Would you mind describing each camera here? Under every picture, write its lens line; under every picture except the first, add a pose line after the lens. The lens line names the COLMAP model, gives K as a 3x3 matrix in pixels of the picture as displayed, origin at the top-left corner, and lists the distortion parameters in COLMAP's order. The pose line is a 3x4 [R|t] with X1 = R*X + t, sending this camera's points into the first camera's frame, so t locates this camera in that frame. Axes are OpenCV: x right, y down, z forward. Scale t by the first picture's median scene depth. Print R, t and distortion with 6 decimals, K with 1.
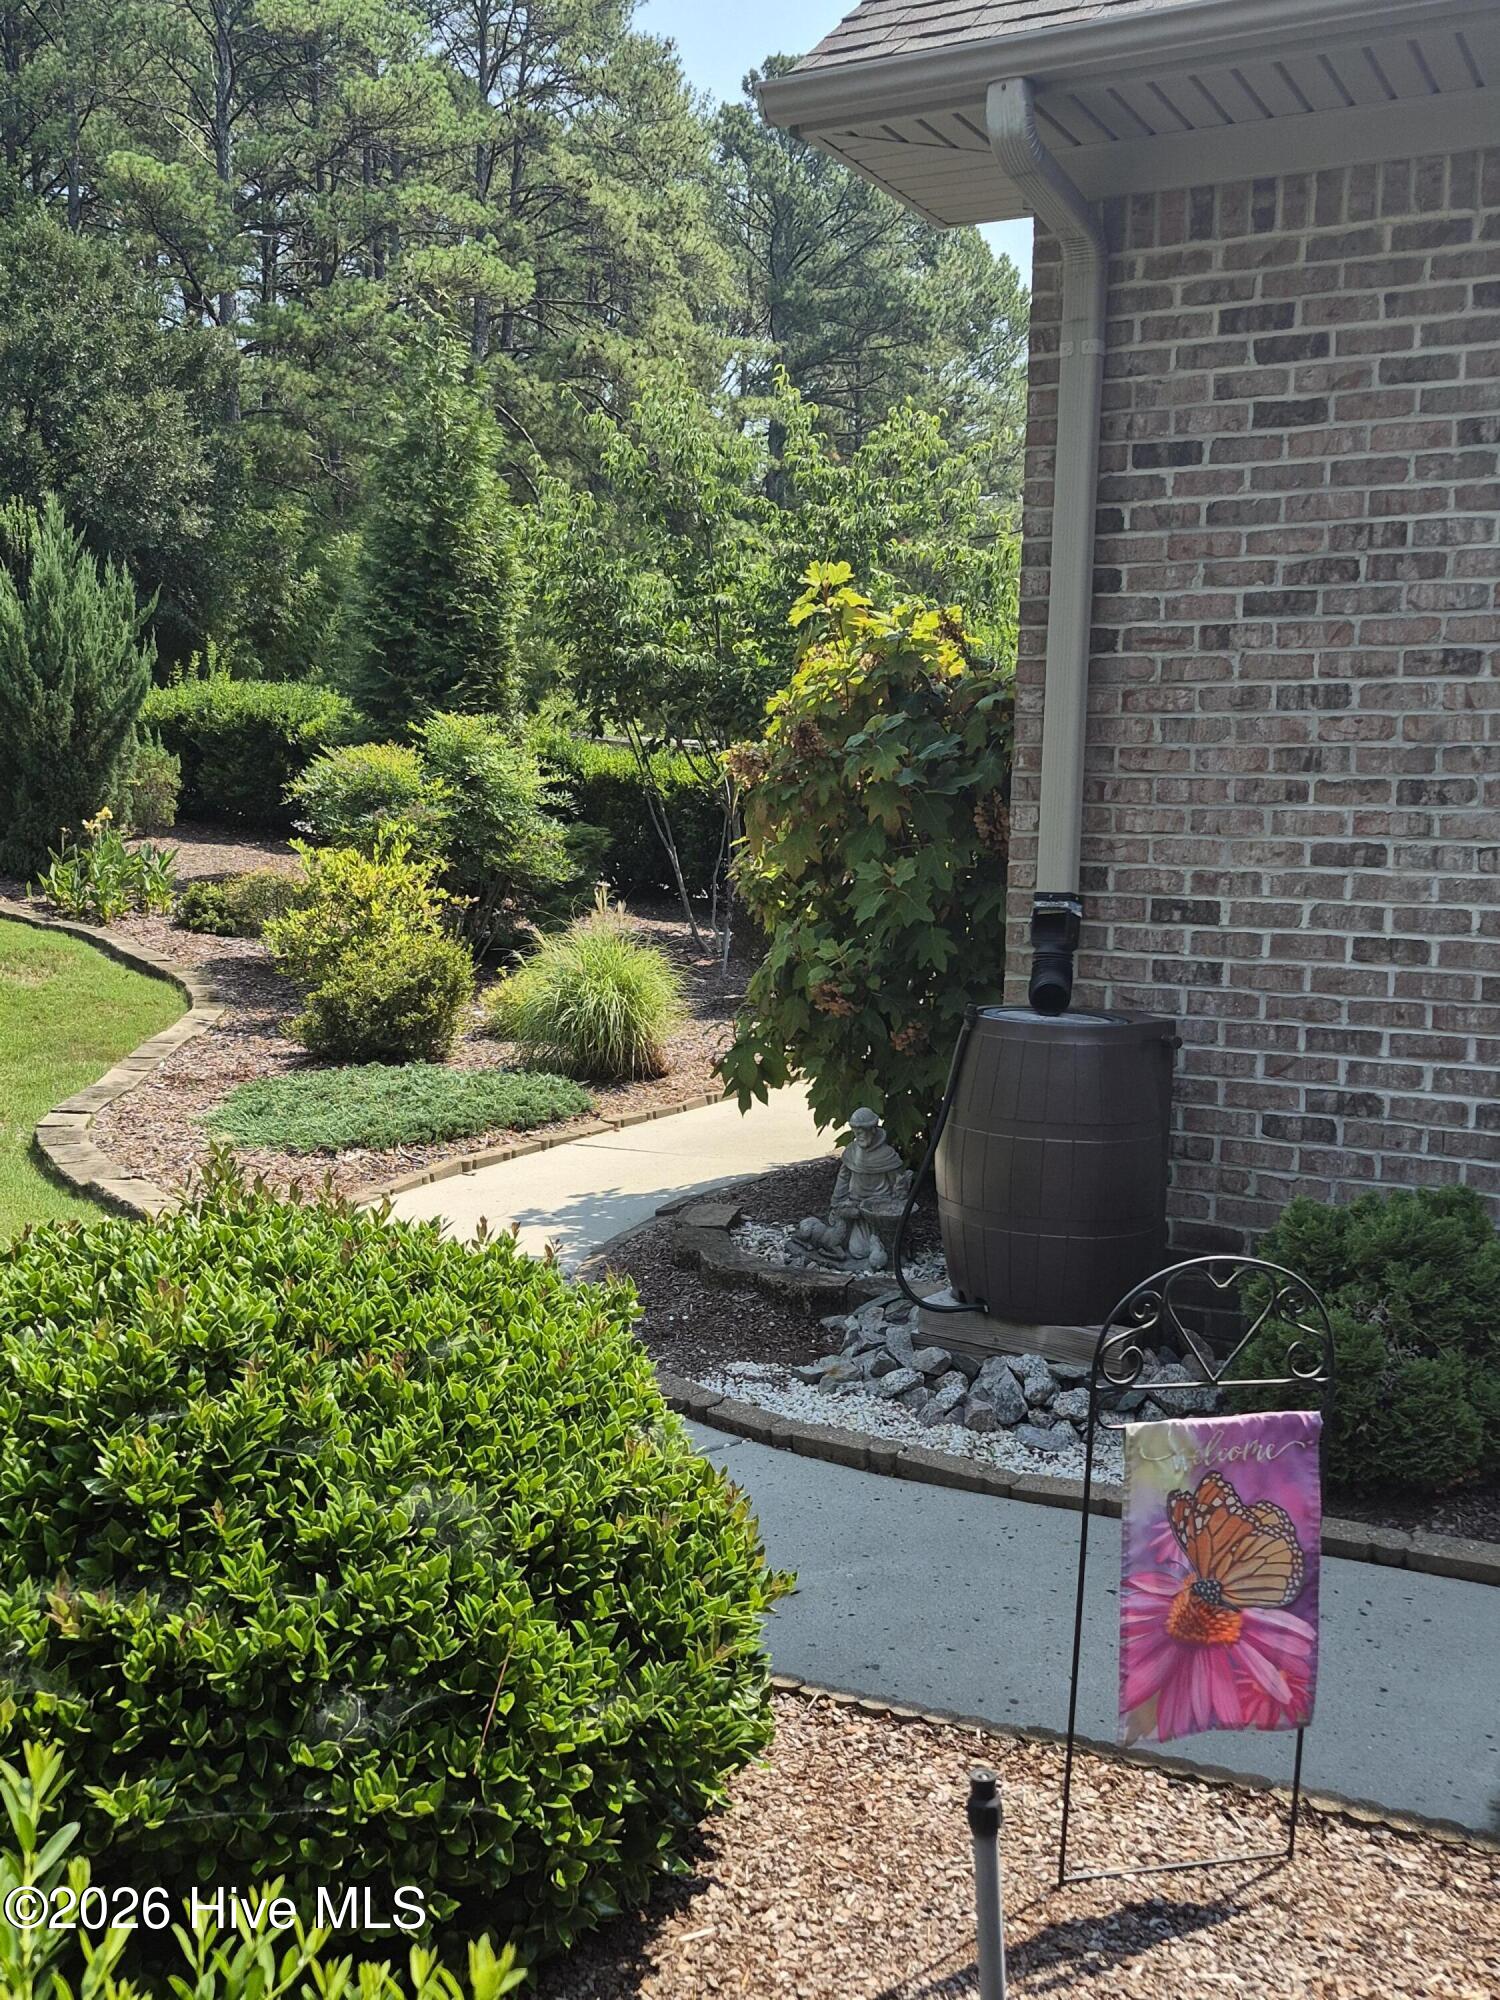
lens RADIAL K [[1960.6, 0, 752.9], [0, 1960.6, 992.8], [0, 0, 1]] dist [0.076279, 0.000000]
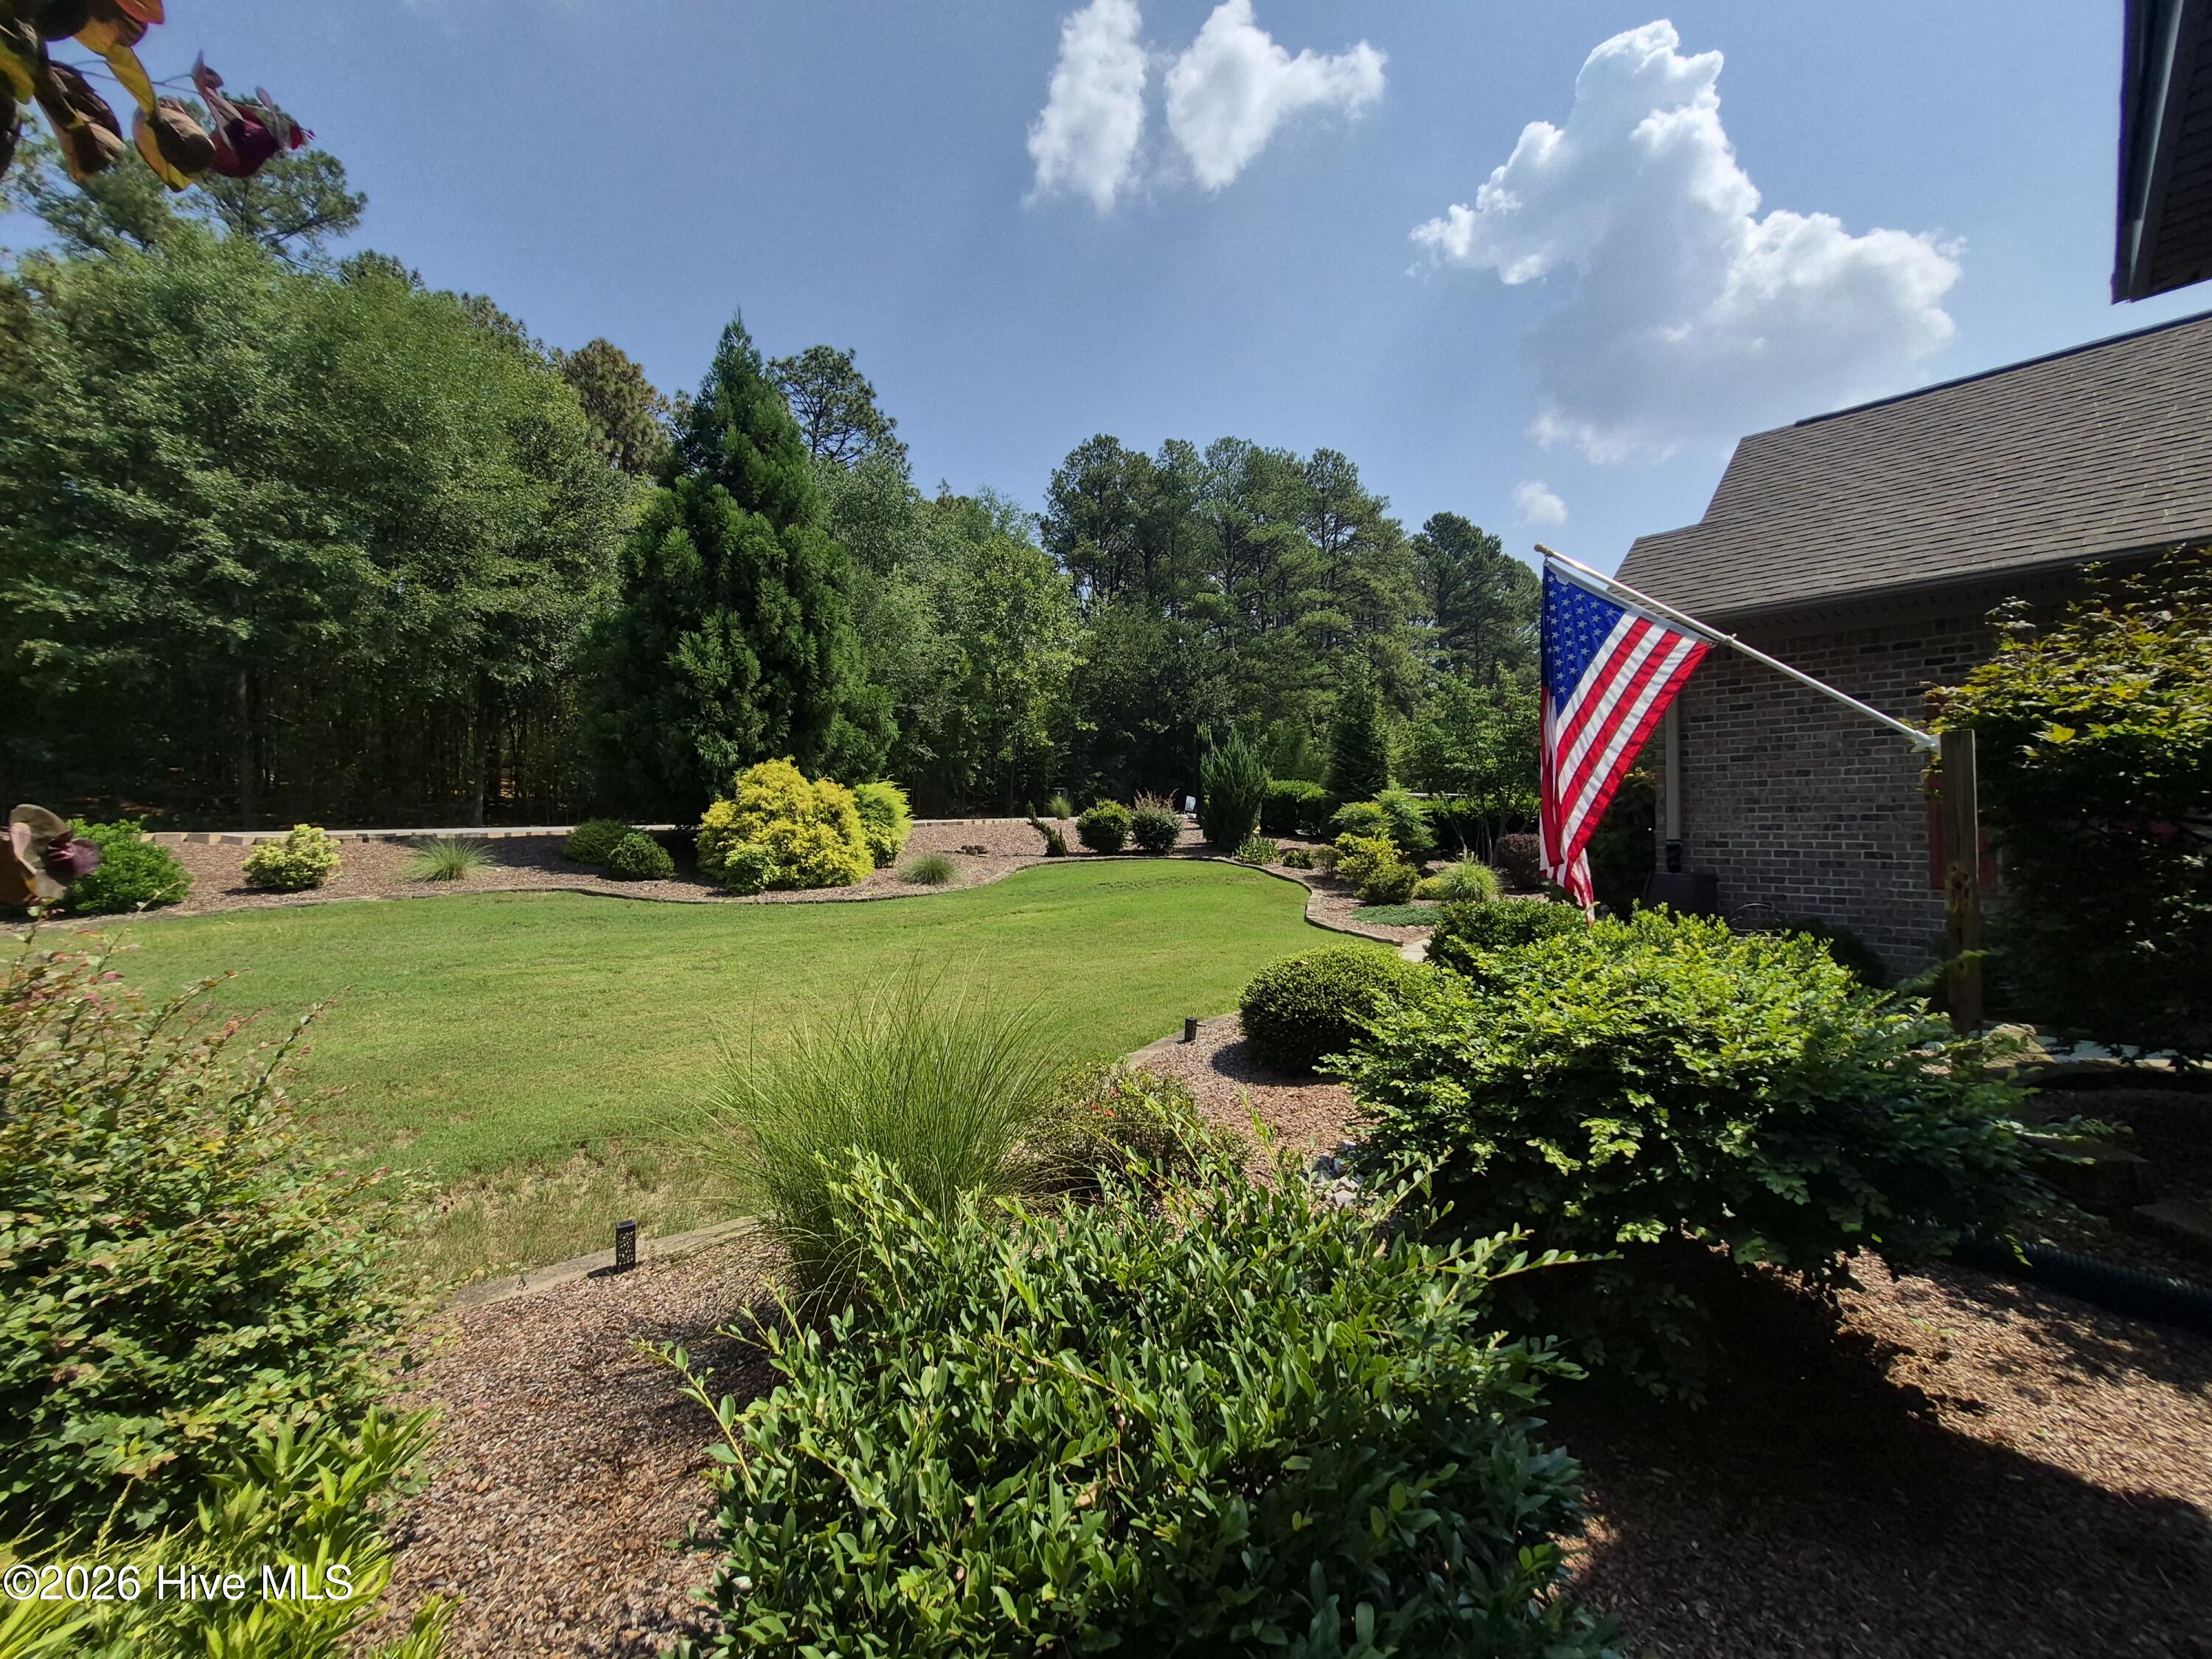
lens RADIAL K [[848.6, 0, 1109.1], [0, 848.6, 815.0], [0, 0, 1]] dist [-0.007809, -0.000041]
pose [[0.939545, -0.029783, -0.341127, -0.113516], [-0.006407, 0.994507, -0.104475, 0.028565], [0.342364, 0.100345, 0.934194, -0.316412]]
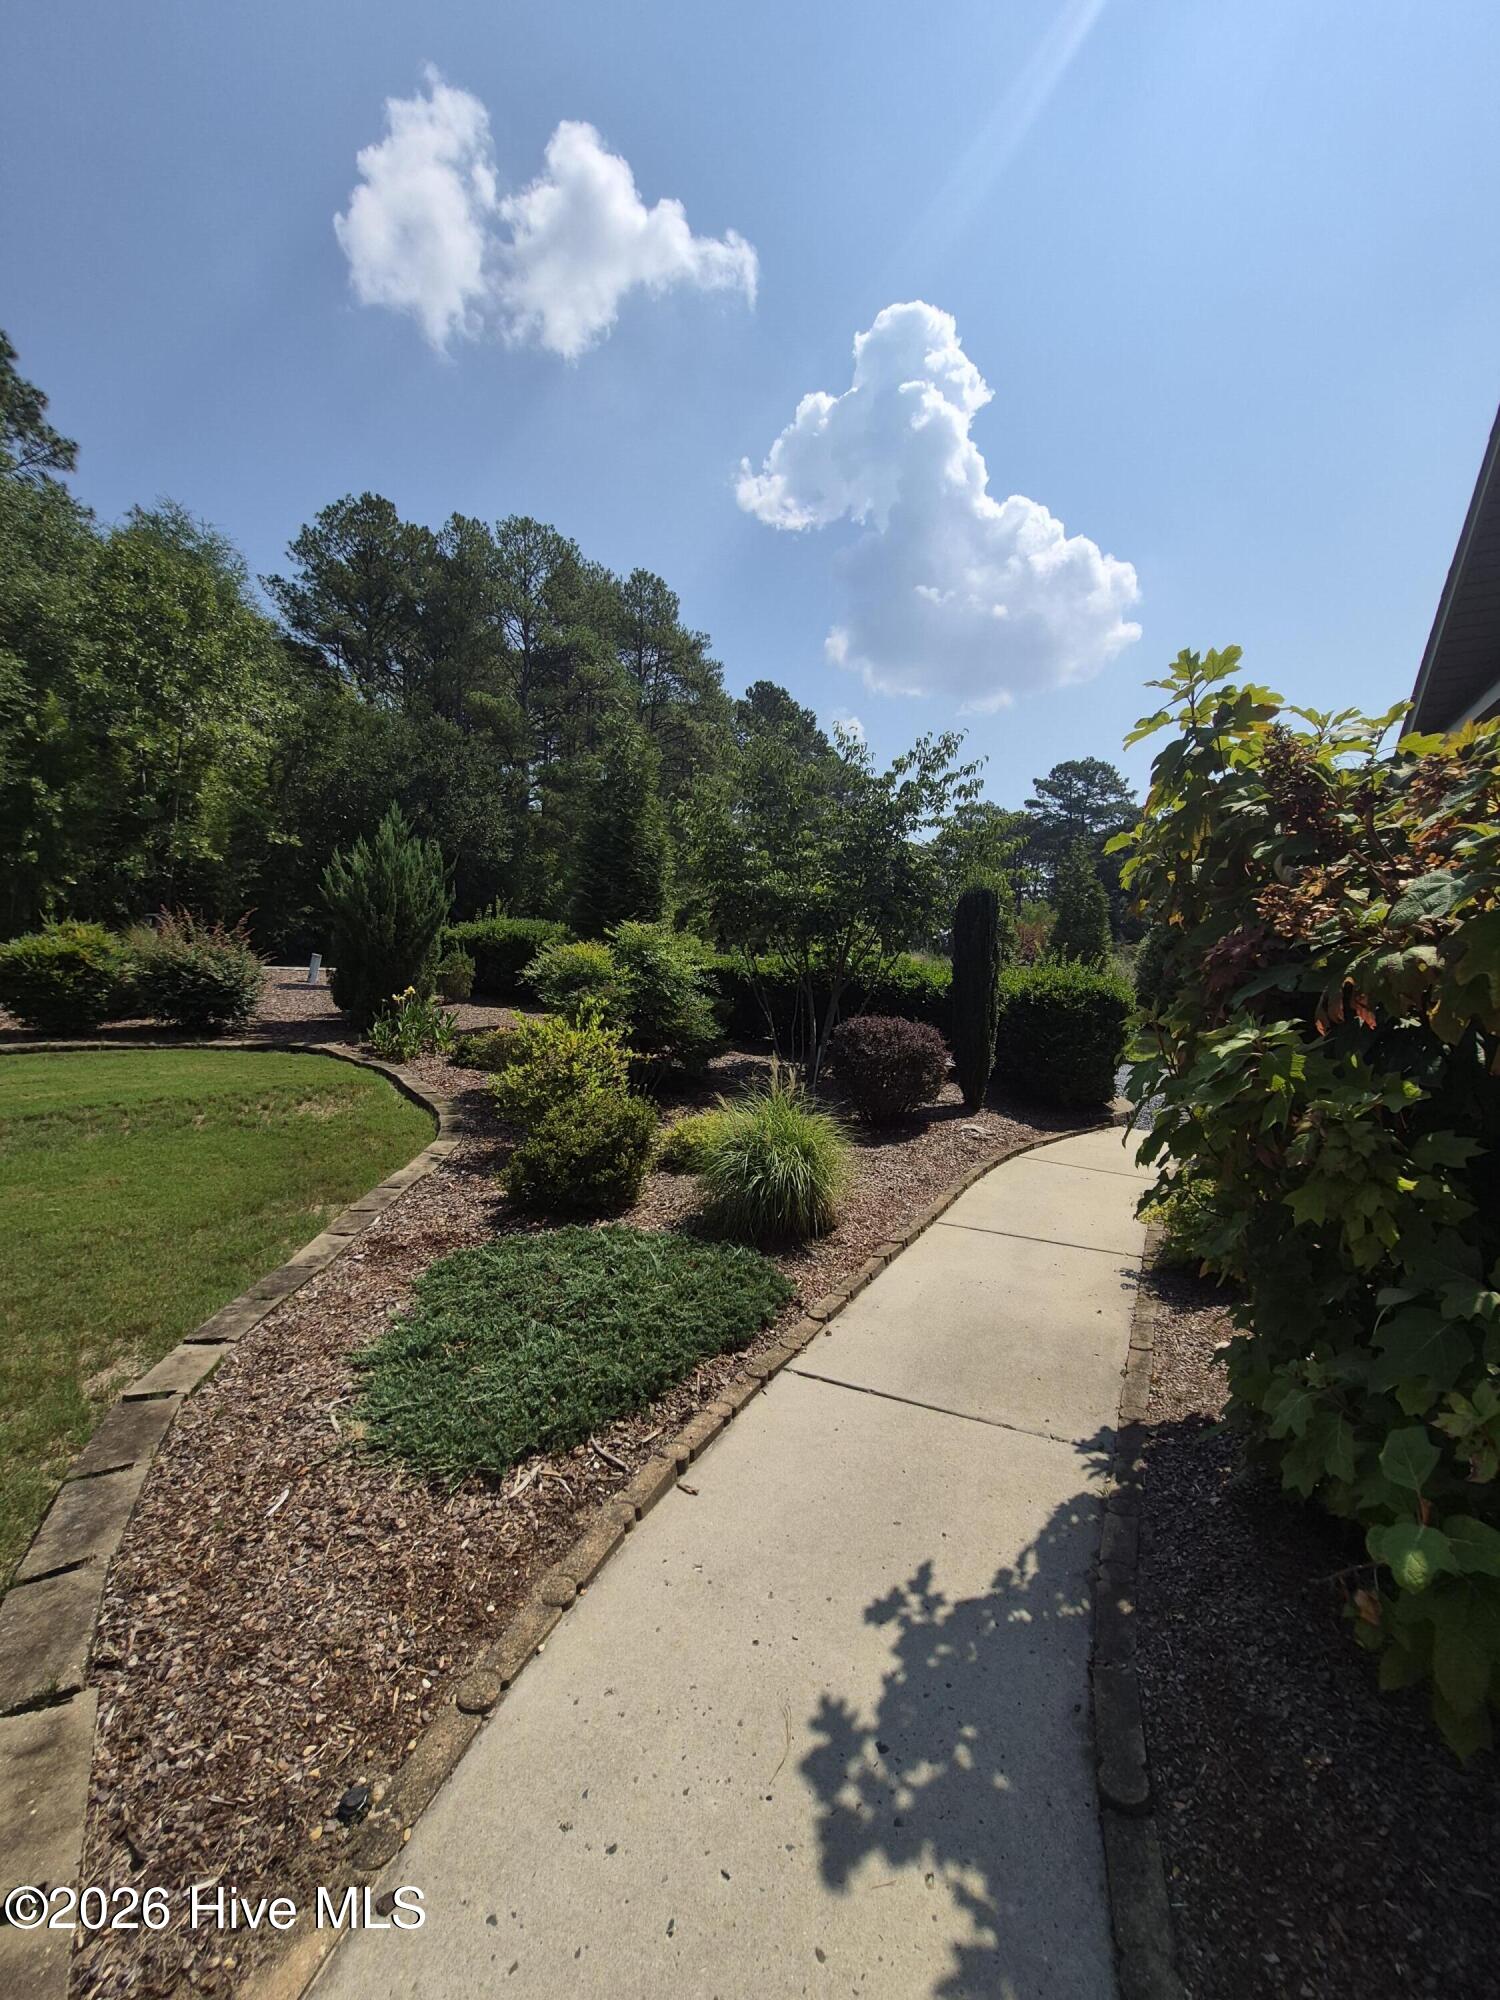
lens RADIAL K [[767.3, 0, 769.6], [0, 767.3, 1012.4], [0, 0, 1]] dist [-0.007809, -0.000041]
pose [[0.999022, 0.002588, 0.044140, -0.077884], [0.000168, 0.998056, -0.062321, -0.040032], [-0.044215, 0.062267, 0.997080, 0.433465]]
